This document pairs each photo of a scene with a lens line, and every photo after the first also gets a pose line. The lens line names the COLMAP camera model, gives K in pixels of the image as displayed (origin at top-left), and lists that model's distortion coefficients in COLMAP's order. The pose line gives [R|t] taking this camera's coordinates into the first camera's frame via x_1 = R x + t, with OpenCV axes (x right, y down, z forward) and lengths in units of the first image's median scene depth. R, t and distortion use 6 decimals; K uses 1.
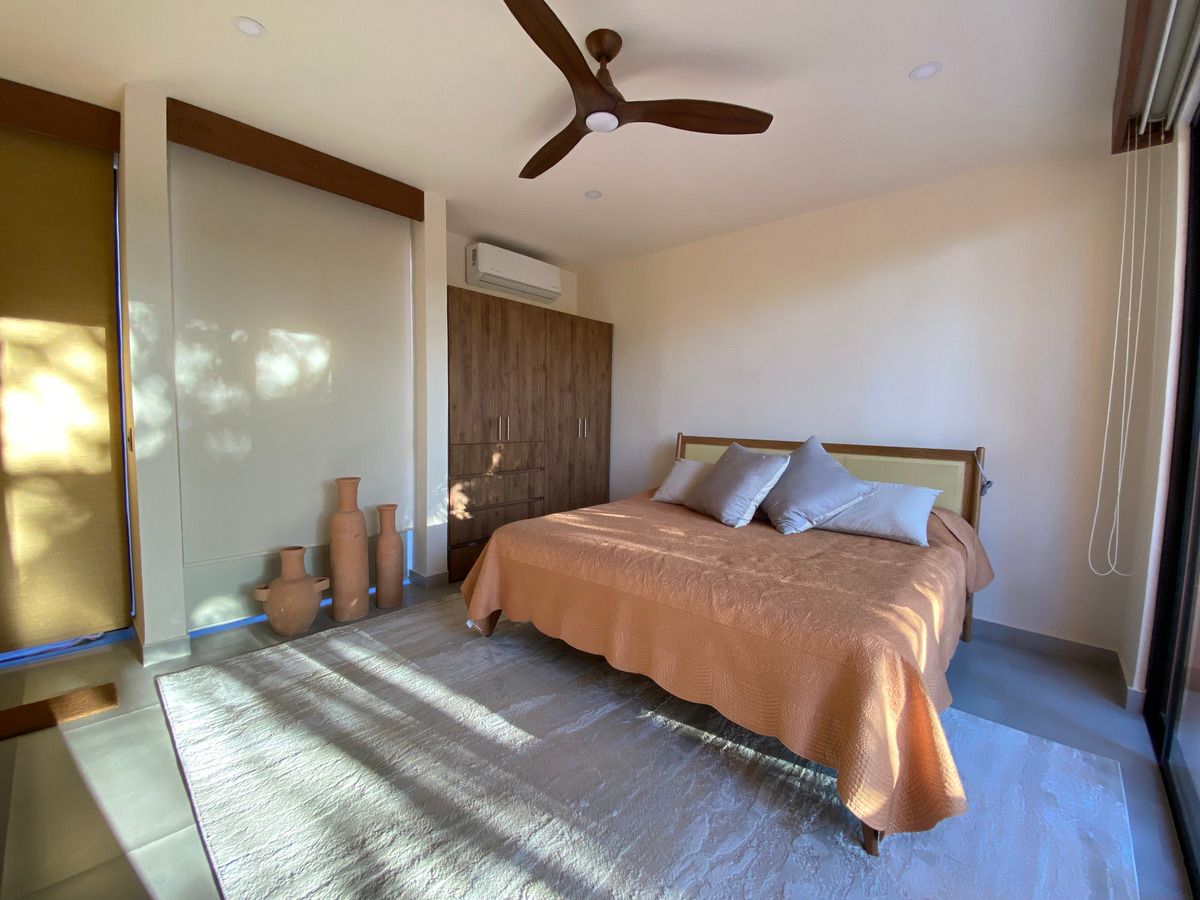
lens RADIAL K [[480.6, 0, 600.0], [0, 480.6, 450.0], [0, 0, 1]] dist [0.022961, -0.023172]
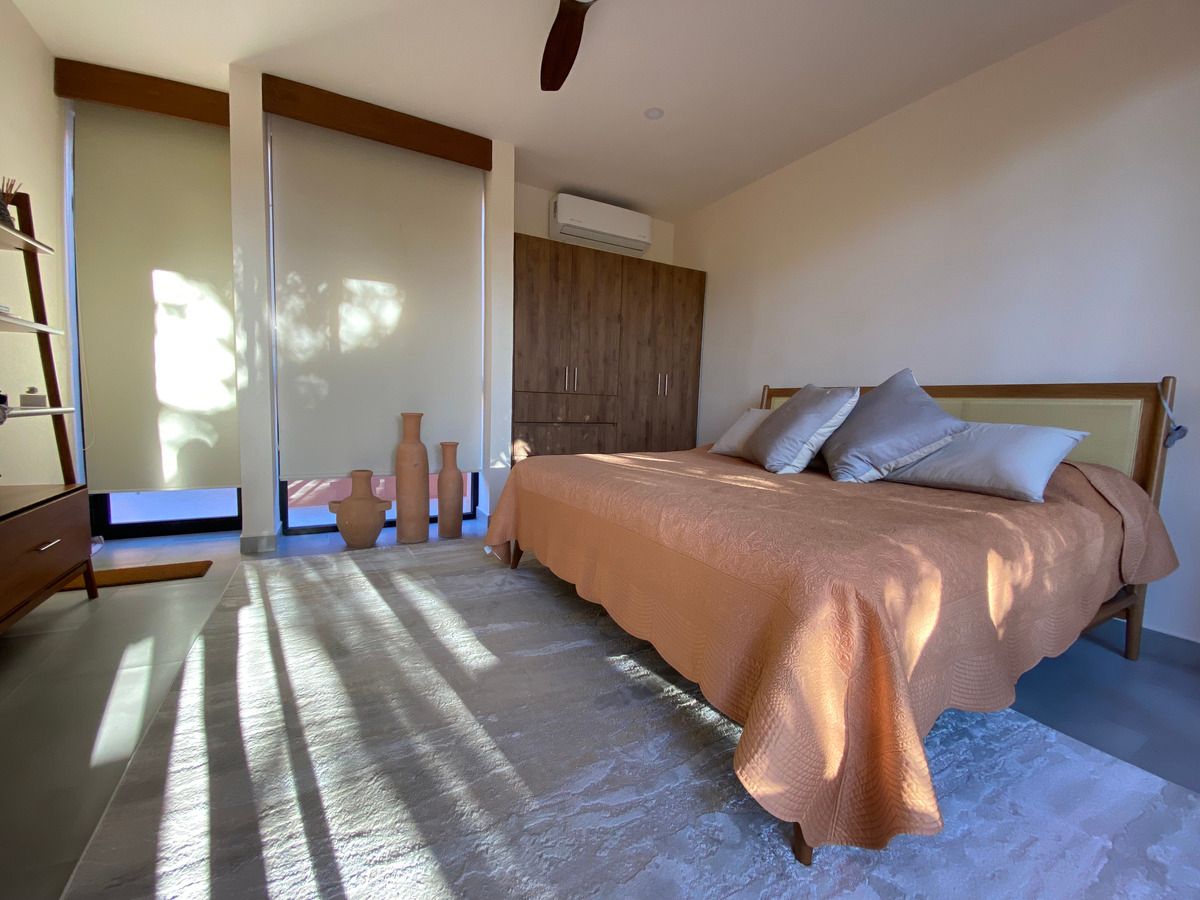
lens RADIAL K [[480.6, 0, 600.0], [0, 480.6, 450.0], [0, 0, 1]] dist [0.022961, -0.023172]
pose [[0.947504, 0.040335, -0.317188, 0.233017], [-0.035954, 0.999160, 0.019657, 0.106781], [0.317715, -0.007221, 0.948159, 0.107587]]
